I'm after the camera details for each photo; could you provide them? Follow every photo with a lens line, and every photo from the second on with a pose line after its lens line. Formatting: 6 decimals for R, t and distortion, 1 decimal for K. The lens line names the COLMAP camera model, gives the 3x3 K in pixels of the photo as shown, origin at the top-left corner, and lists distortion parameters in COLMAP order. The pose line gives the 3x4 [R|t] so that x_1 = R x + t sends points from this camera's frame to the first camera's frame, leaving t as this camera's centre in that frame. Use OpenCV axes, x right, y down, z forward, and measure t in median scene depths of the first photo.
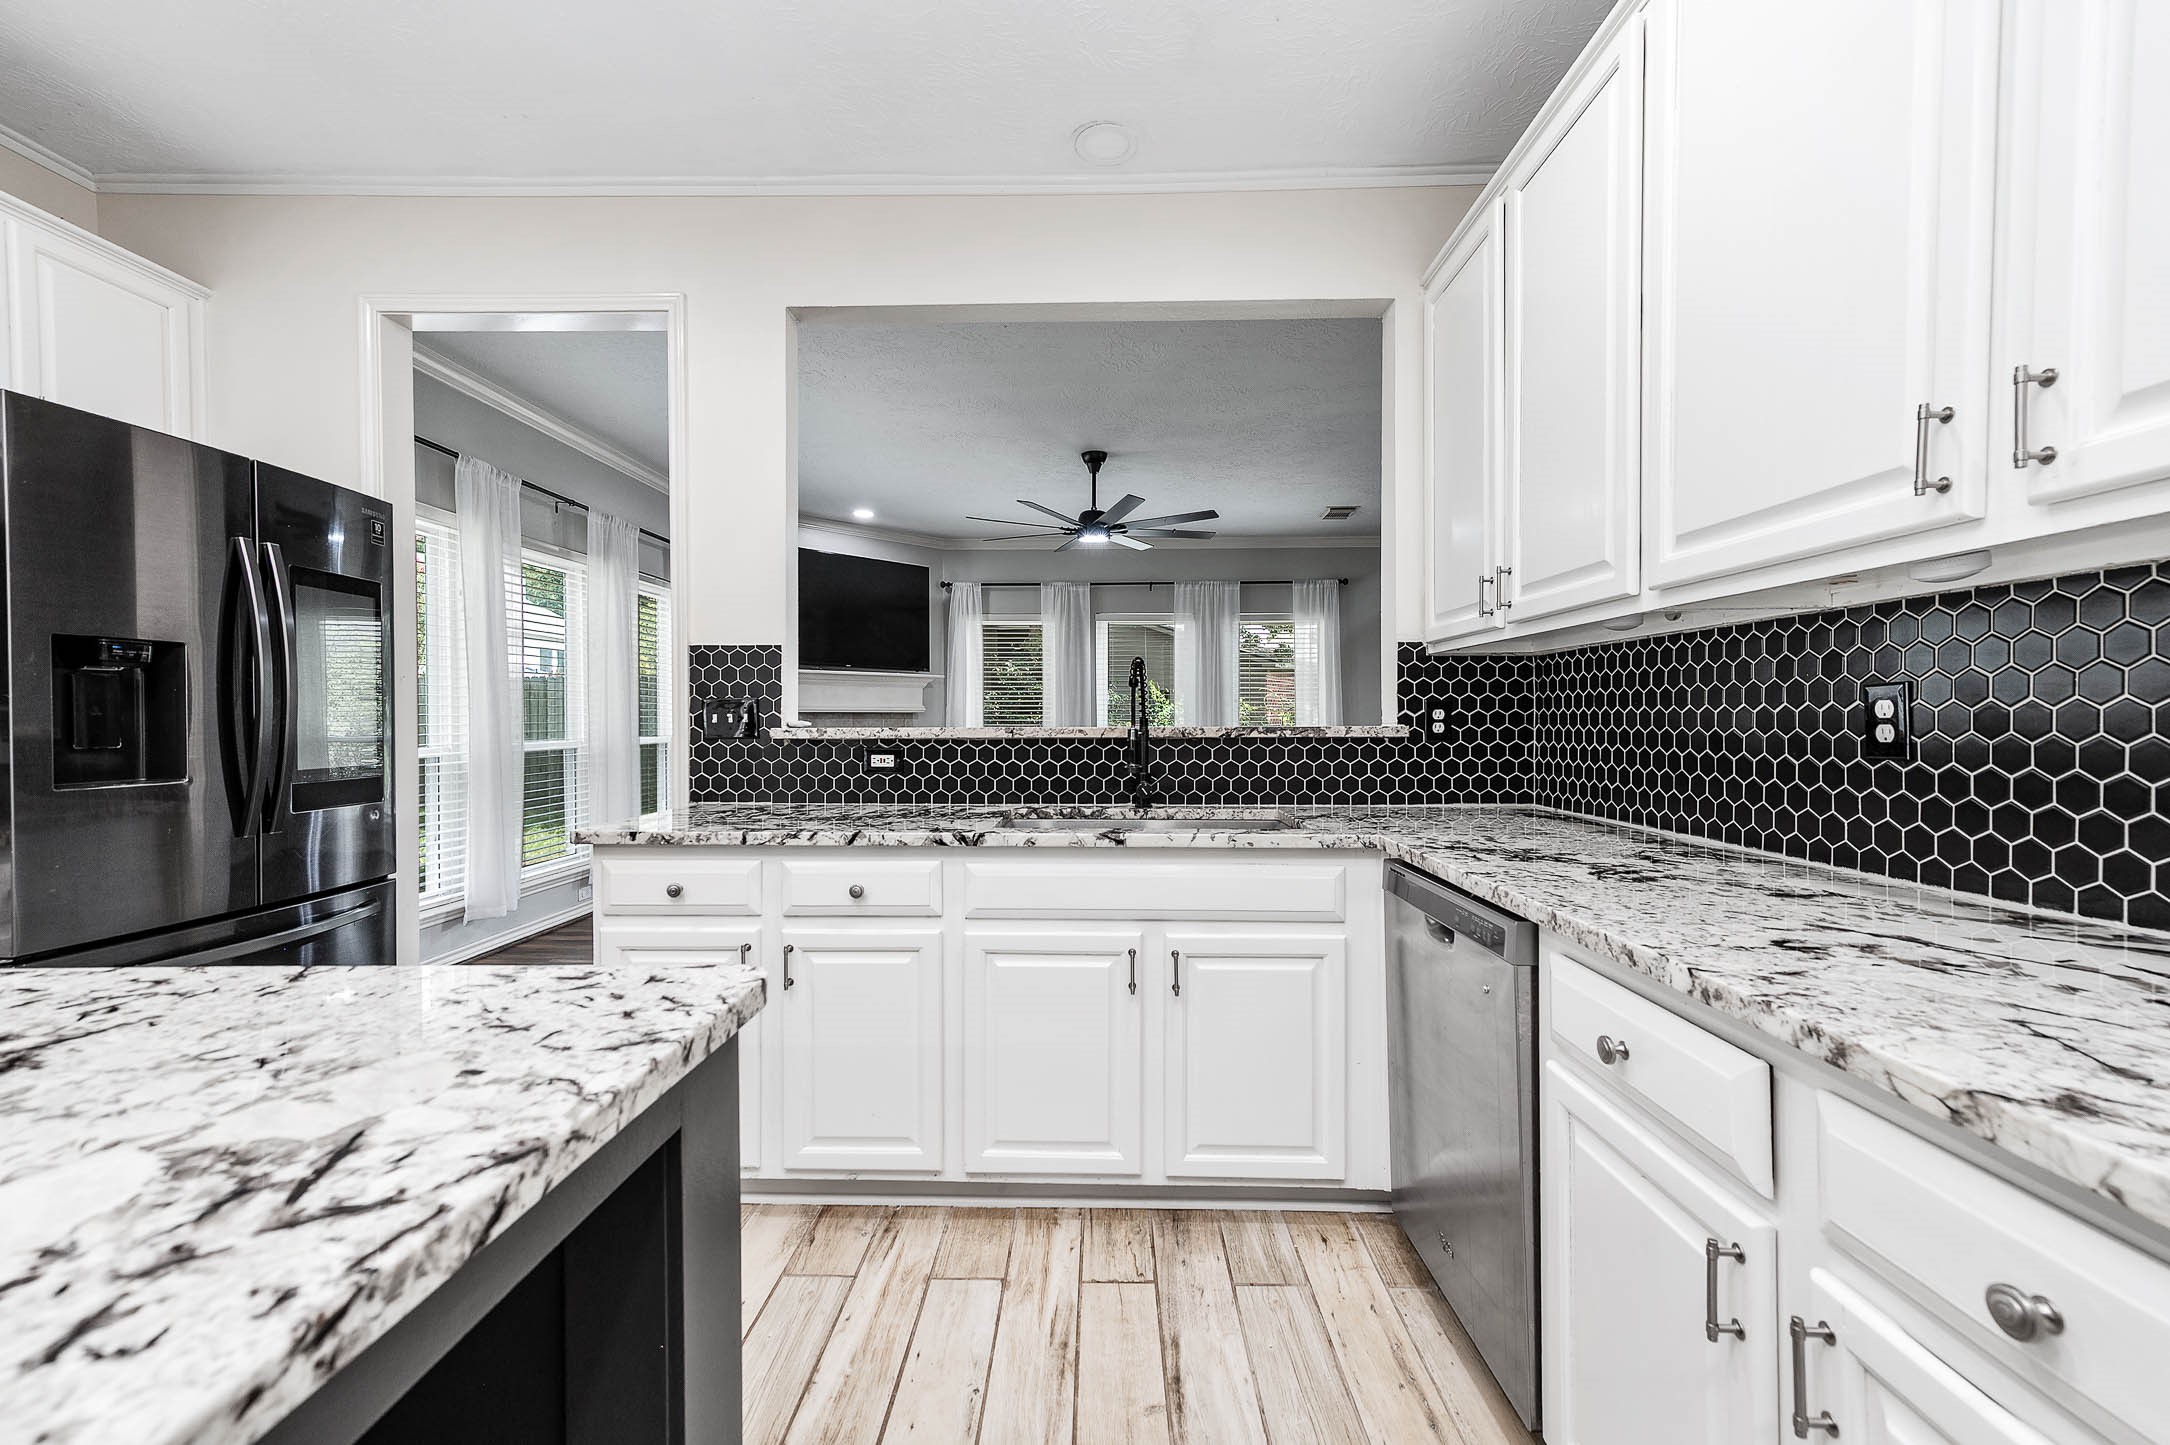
lens RADIAL K [[891.4, 0, 1093.8], [0, 891.4, 726.6], [0, 0, 1]] dist [0.016117, -0.000465]
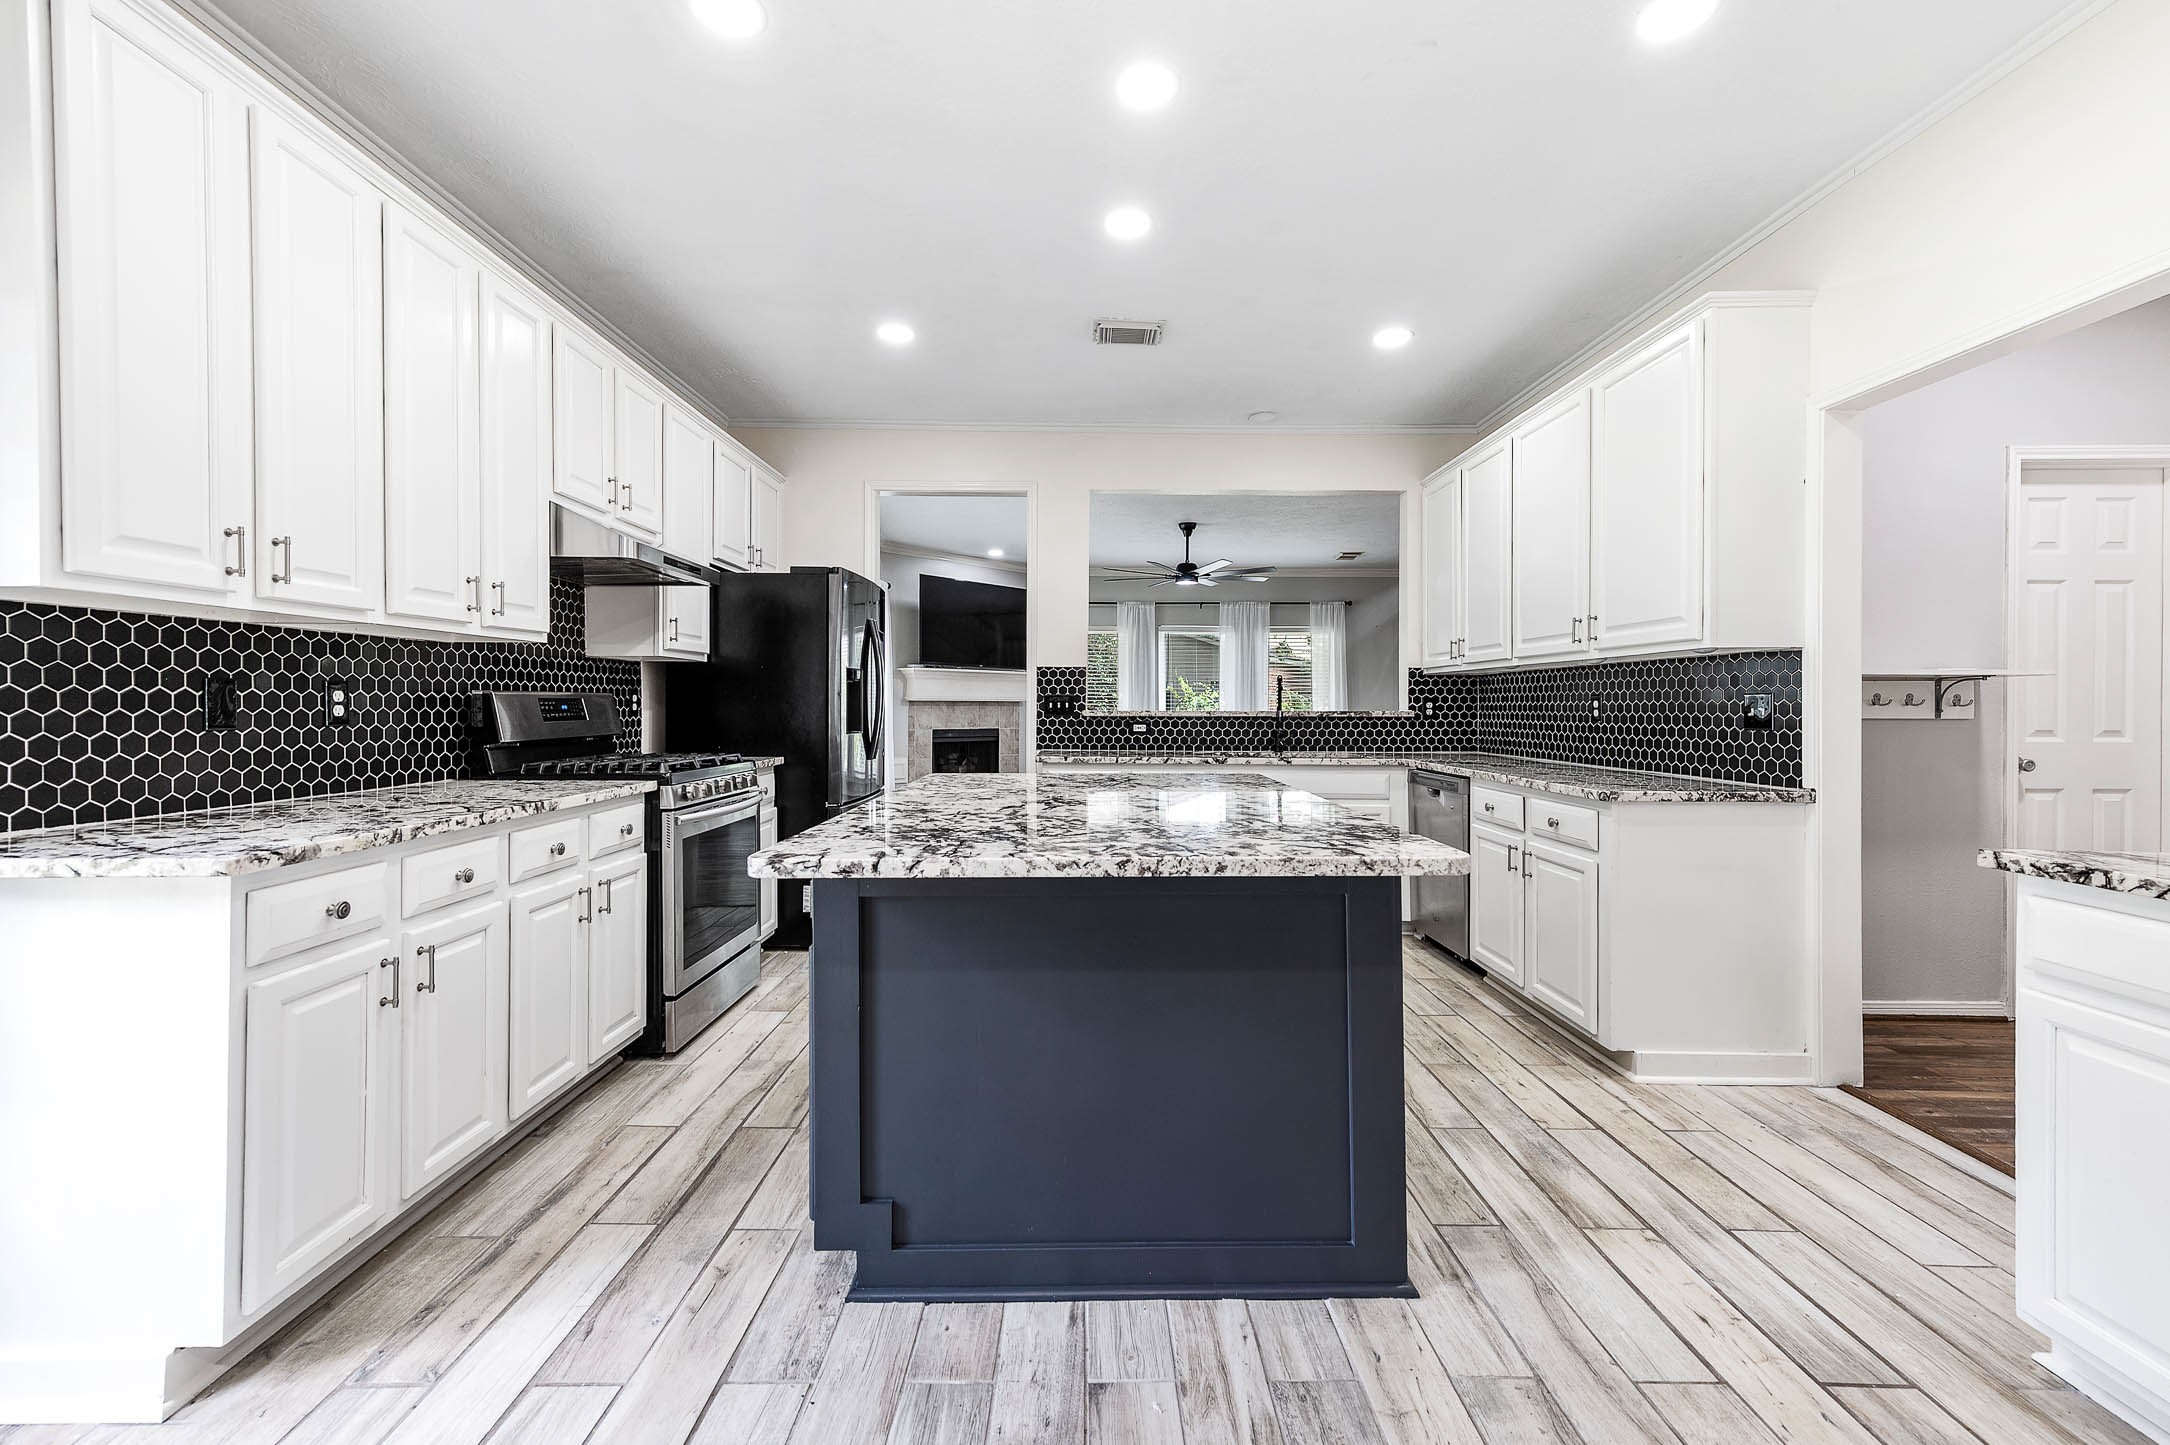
lens RADIAL K [[891.4, 0, 1100.3], [0, 891.4, 707.8], [0, 0, 1]] dist [0.016117, -0.000465]
pose [[0.999445, 0.005282, 0.032905, -0.384780], [-0.004997, 0.999949, -0.008745, 0.012447], [-0.032950, 0.008575, 0.999420, -0.897288]]
